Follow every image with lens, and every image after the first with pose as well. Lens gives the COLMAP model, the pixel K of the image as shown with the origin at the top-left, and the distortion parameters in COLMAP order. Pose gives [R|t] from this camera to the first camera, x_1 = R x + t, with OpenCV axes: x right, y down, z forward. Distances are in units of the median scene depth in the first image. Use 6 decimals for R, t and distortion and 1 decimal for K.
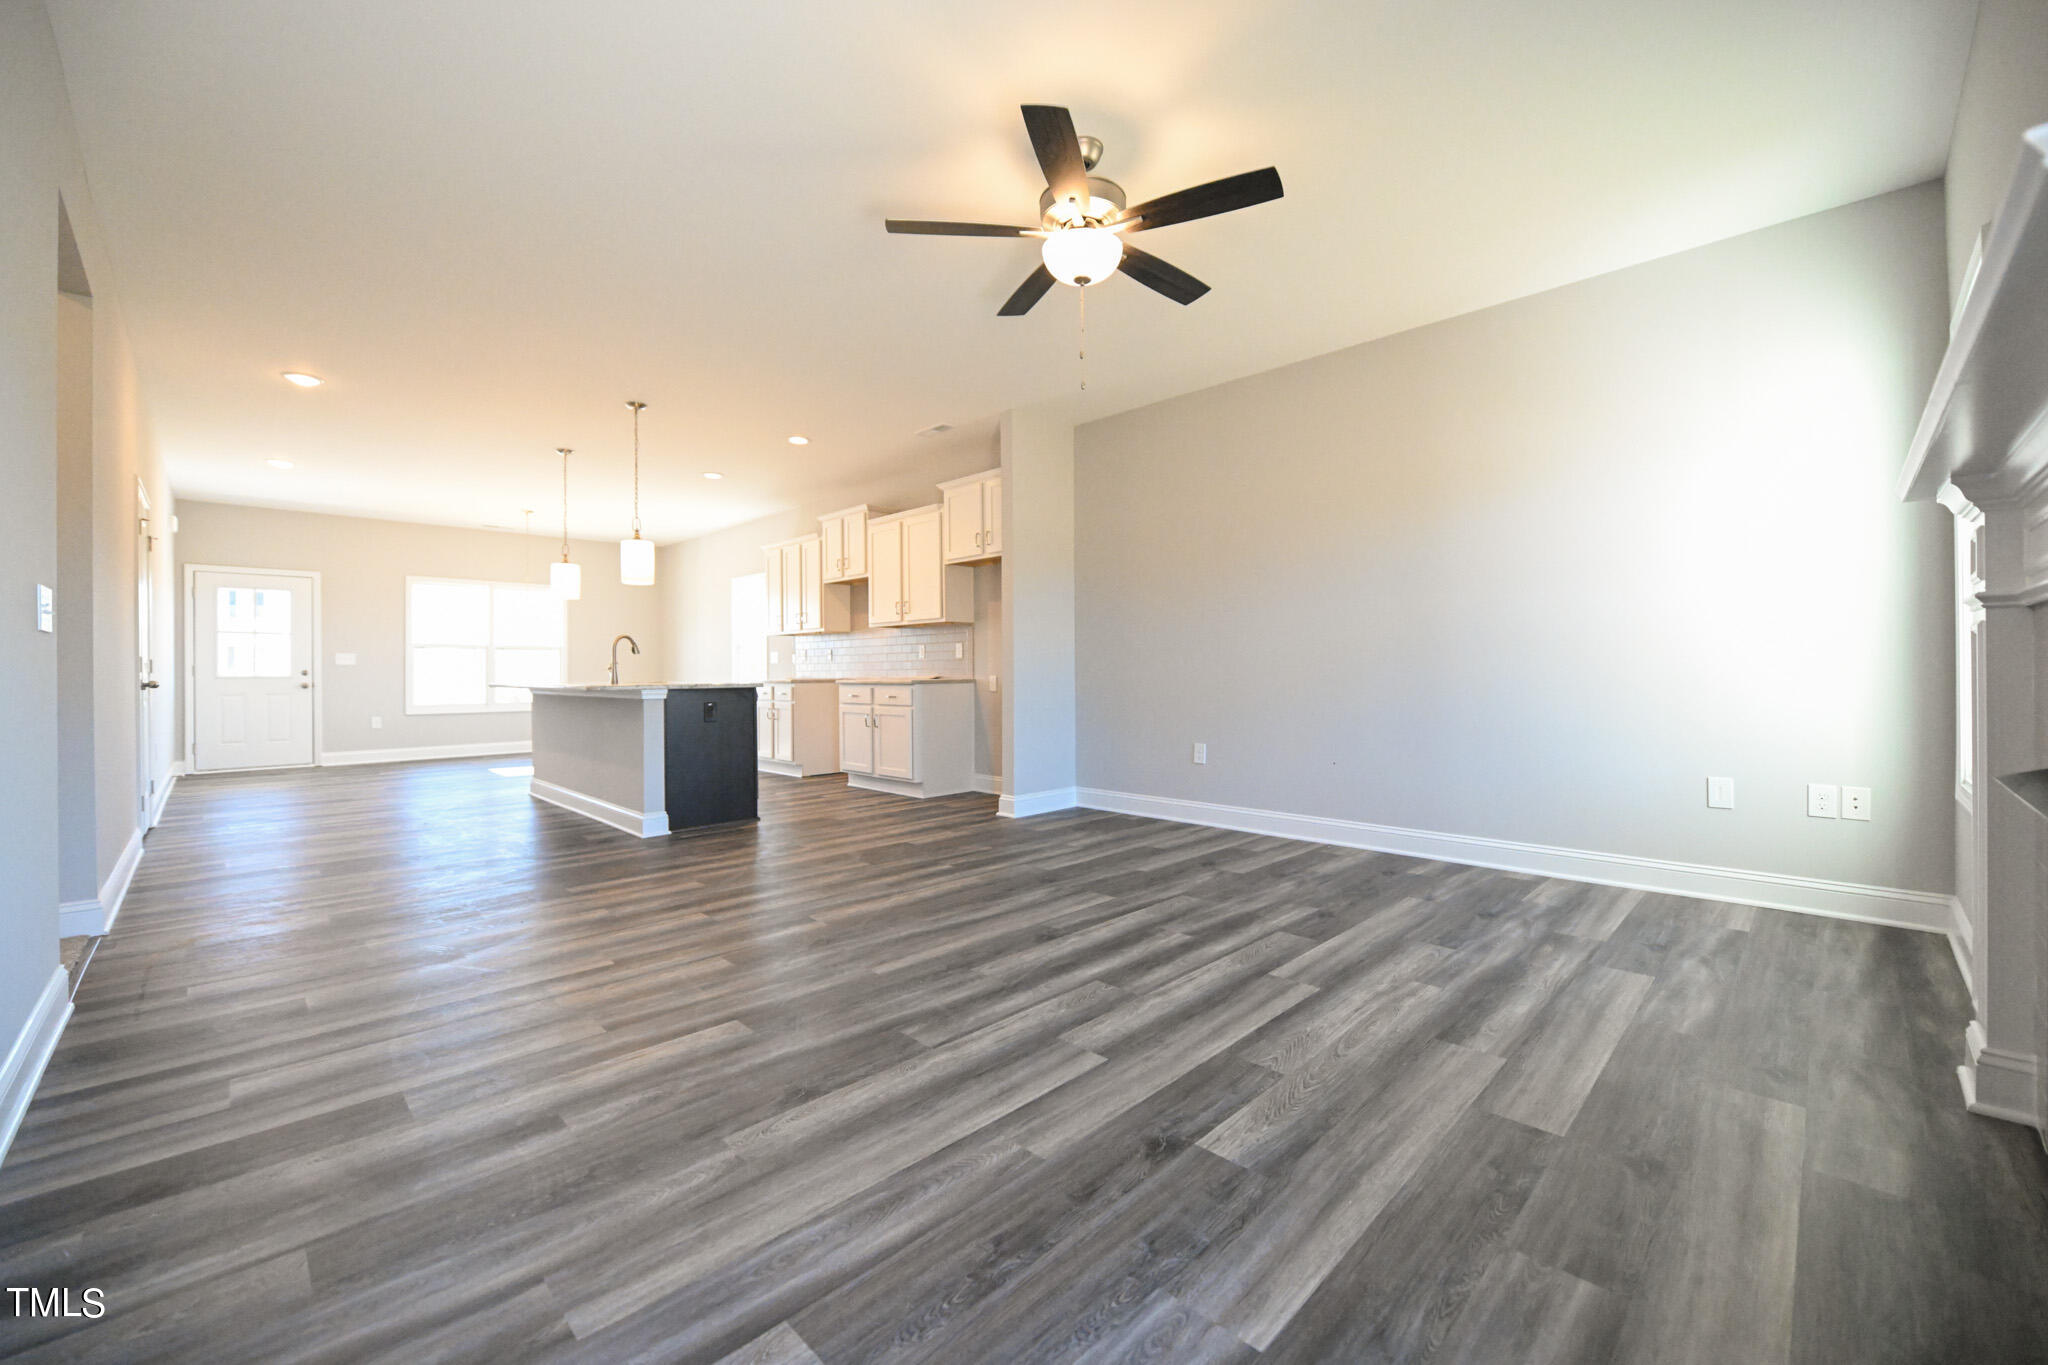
lens RADIAL K [[818.4, 0, 1022.4], [0, 818.4, 673.7], [0, 0, 1]] dist [-0.004872, -0.000607]
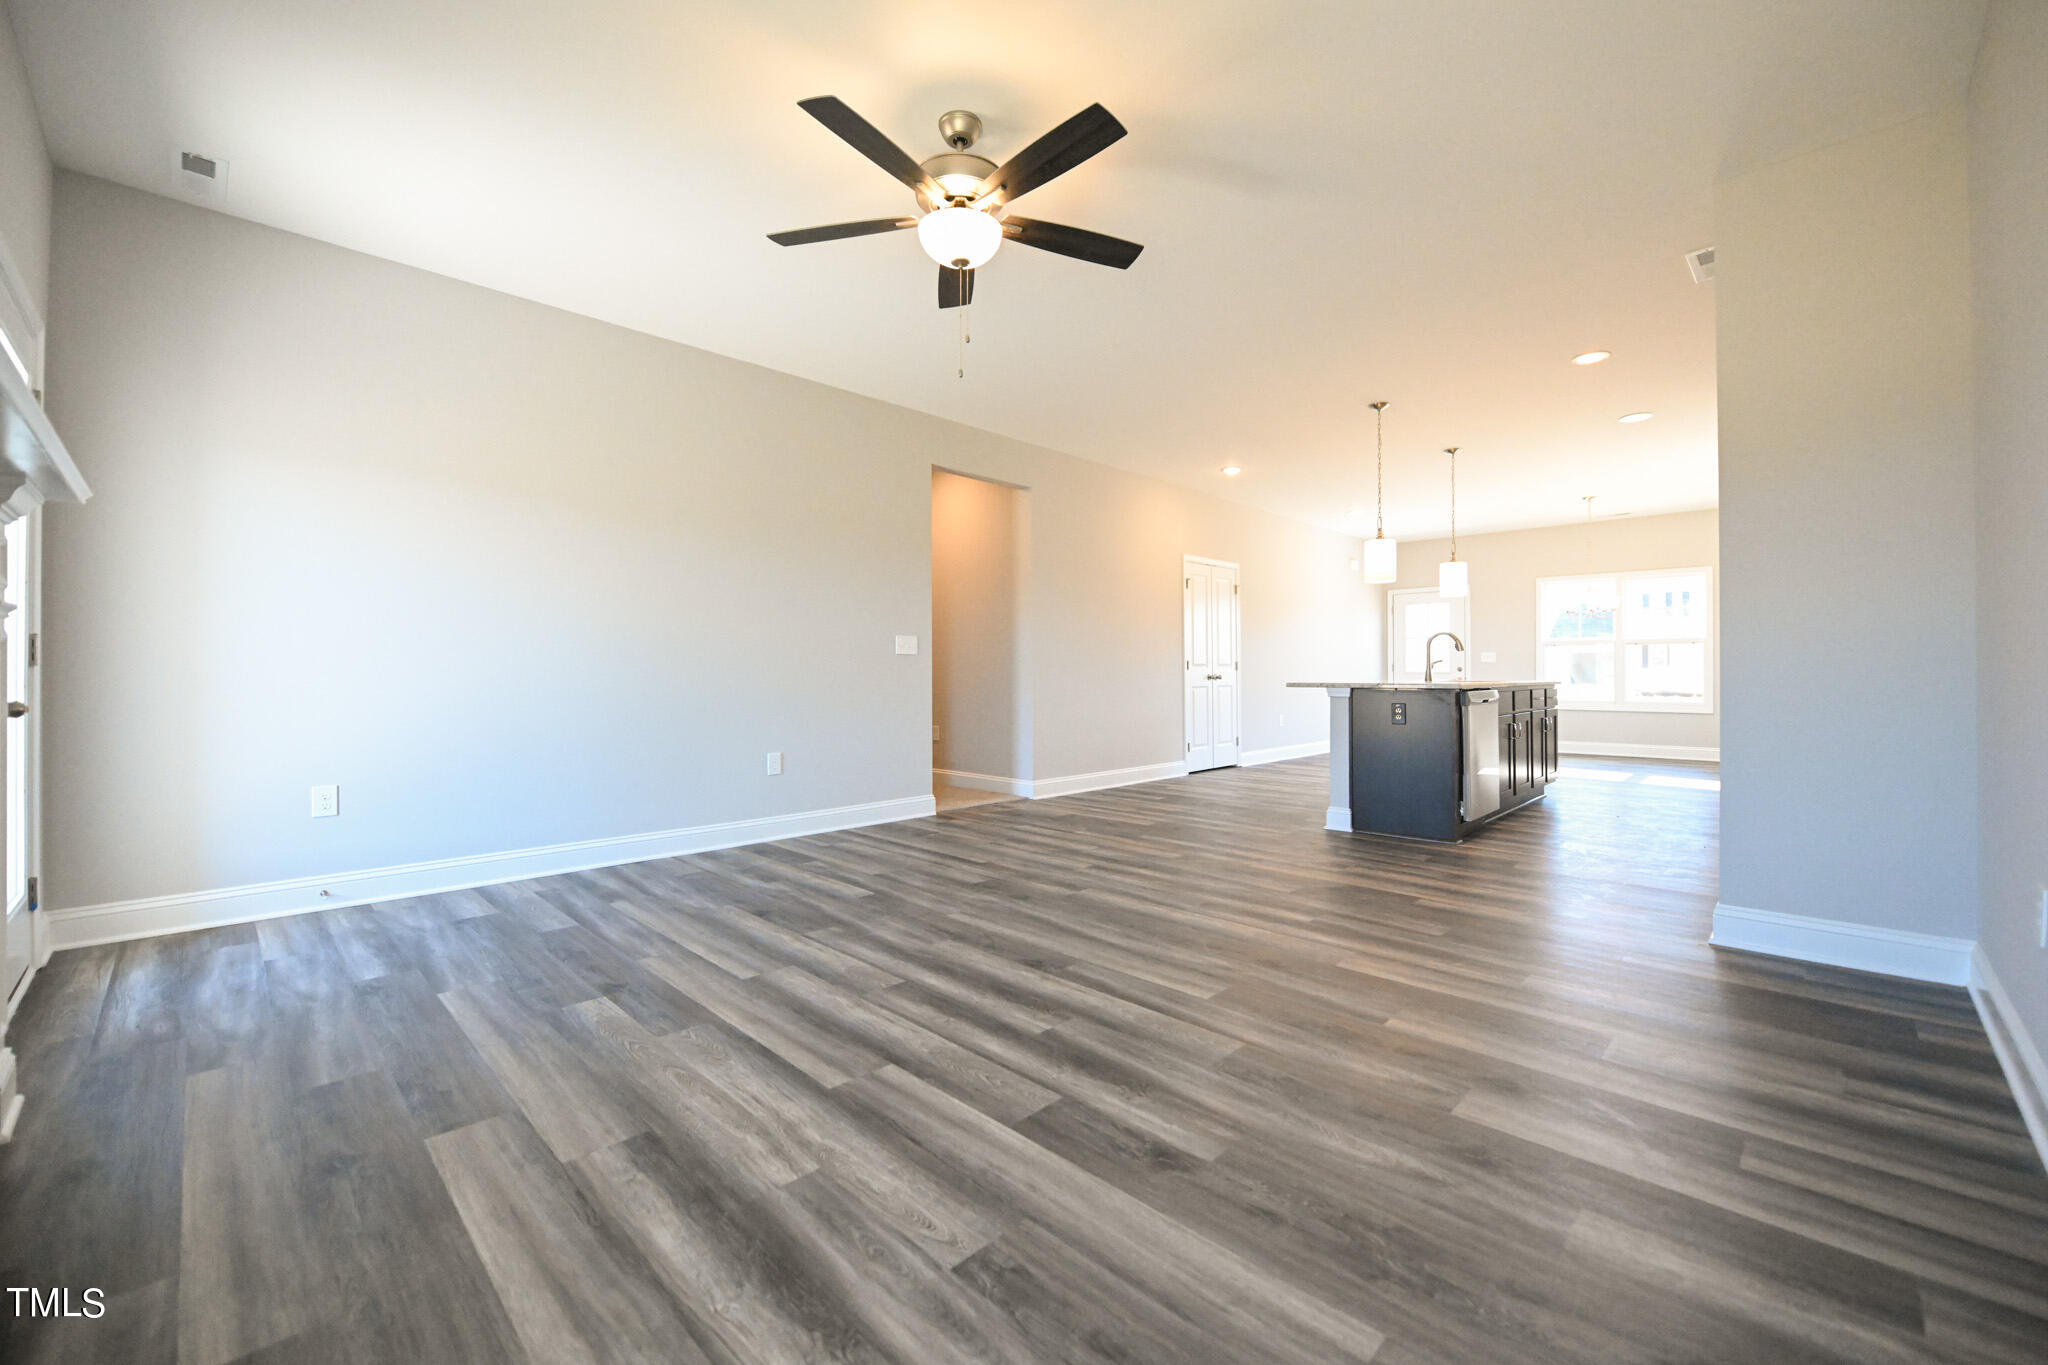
lens RADIAL K [[818.4, 0, 1022.4], [0, 818.4, 673.7], [0, 0, 1]] dist [-0.004872, -0.000607]
pose [[0.003232, 0.008425, -0.999959, 1.114104], [-0.000343, 0.999964, 0.008424, -0.012933], [0.999995, 0.000316, 0.003235, 1.158786]]
